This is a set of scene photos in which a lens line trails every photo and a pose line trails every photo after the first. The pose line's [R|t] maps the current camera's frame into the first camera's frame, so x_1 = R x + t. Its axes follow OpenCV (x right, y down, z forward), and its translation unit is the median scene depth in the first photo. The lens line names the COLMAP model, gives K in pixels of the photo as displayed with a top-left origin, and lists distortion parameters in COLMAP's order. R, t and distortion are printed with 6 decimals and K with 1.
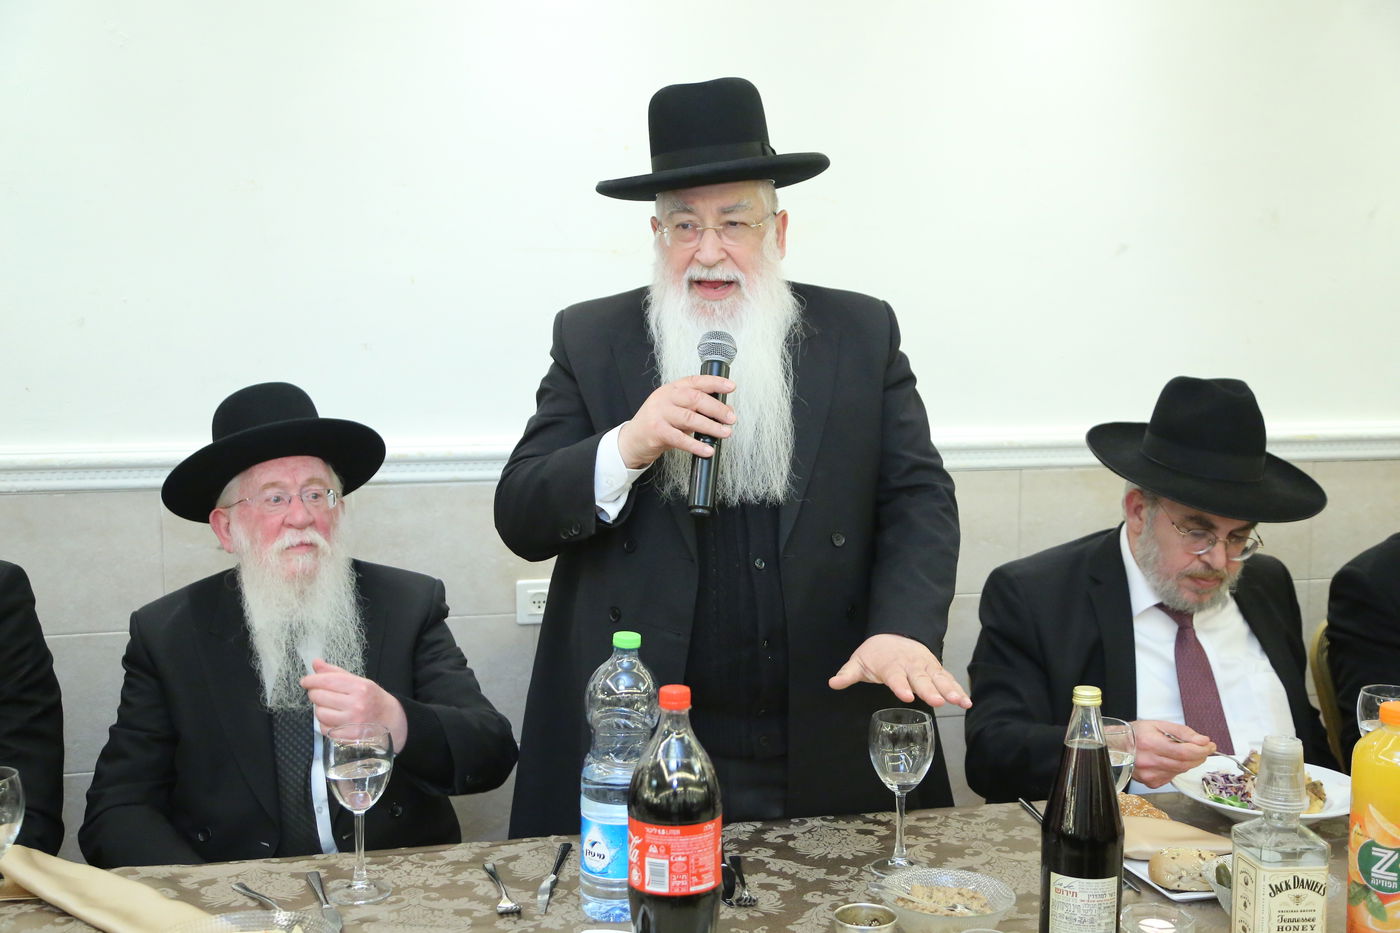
lens RADIAL K [[1696.9, 0, 693.7], [0, 1696.9, 464.2], [0, 0, 1]] dist [0.115863, 0.000000]
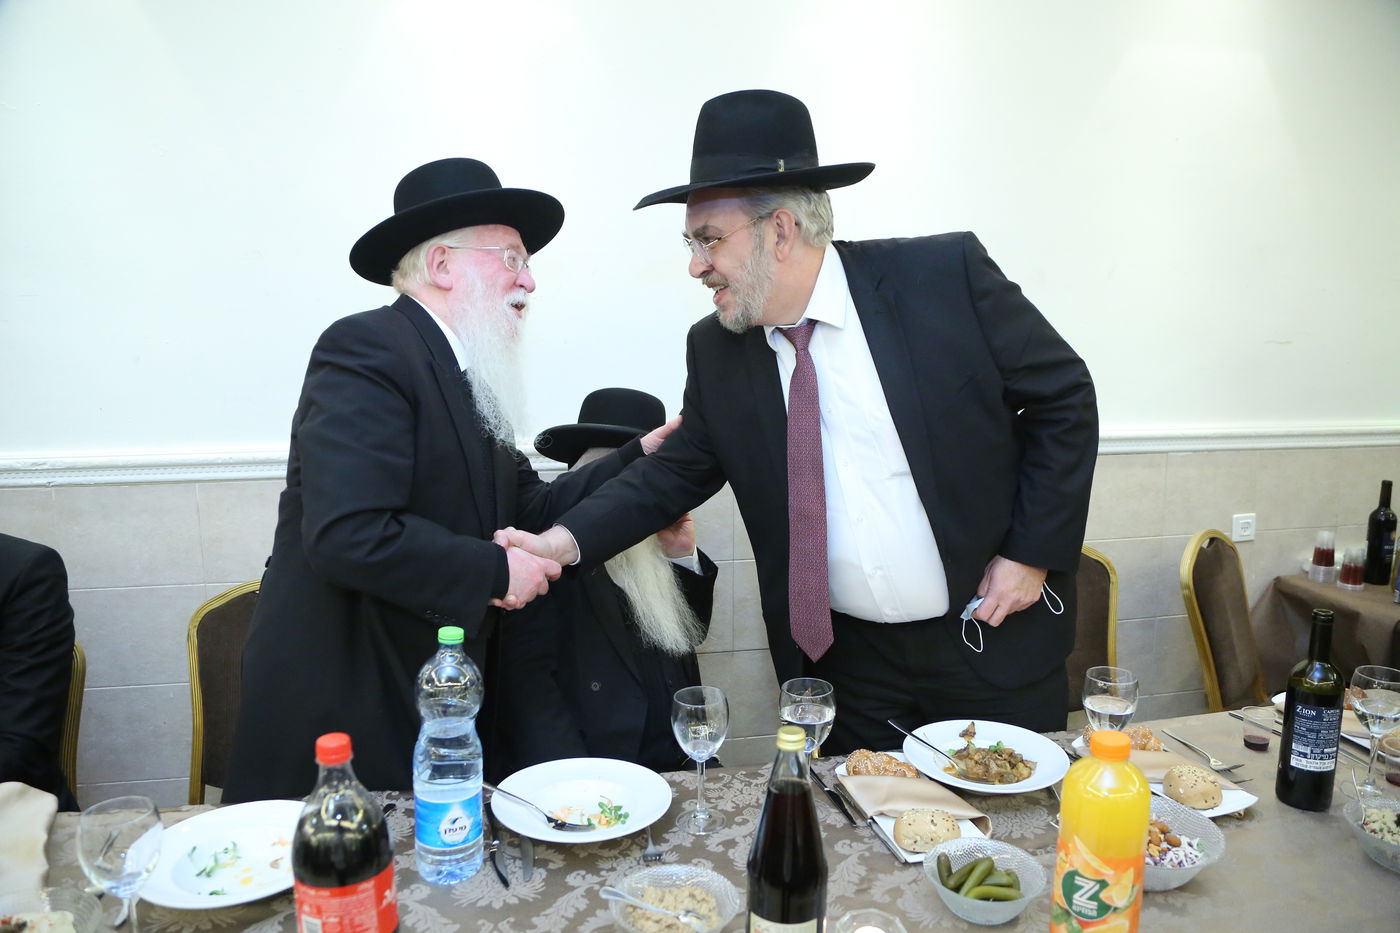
lens RADIAL K [[945.4, 0, 708.3], [0, 945.4, 467.9], [0, 0, 1]] dist [-0.121764, 0.065453]
pose [[0.998880, -0.000236, -0.047317, 0.197574], [0.001843, 0.999423, 0.033910, -0.031141], [0.047282, -0.033959, 0.998304, 0.458003]]
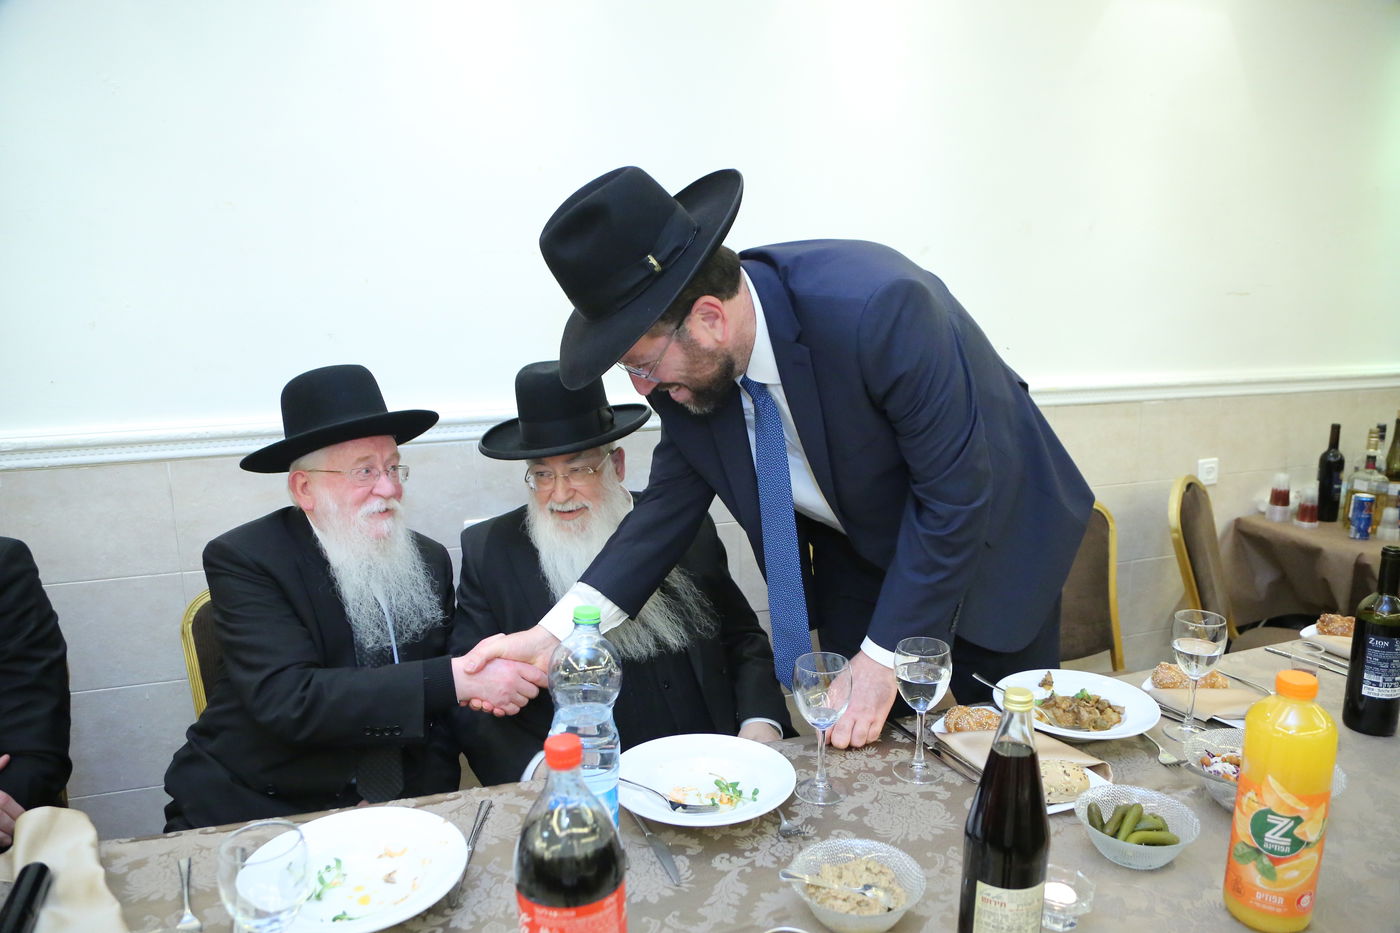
lens RADIAL K [[945.4, 0, 695.1], [0, 945.4, 470.1], [0, 0, 1]] dist [-0.121764, 0.065453]
pose [[0.996446, -0.032147, 0.077859, 0.019638], [0.026007, 0.996565, 0.078626, -0.030694], [-0.080119, -0.076322, 0.993859, 0.498277]]
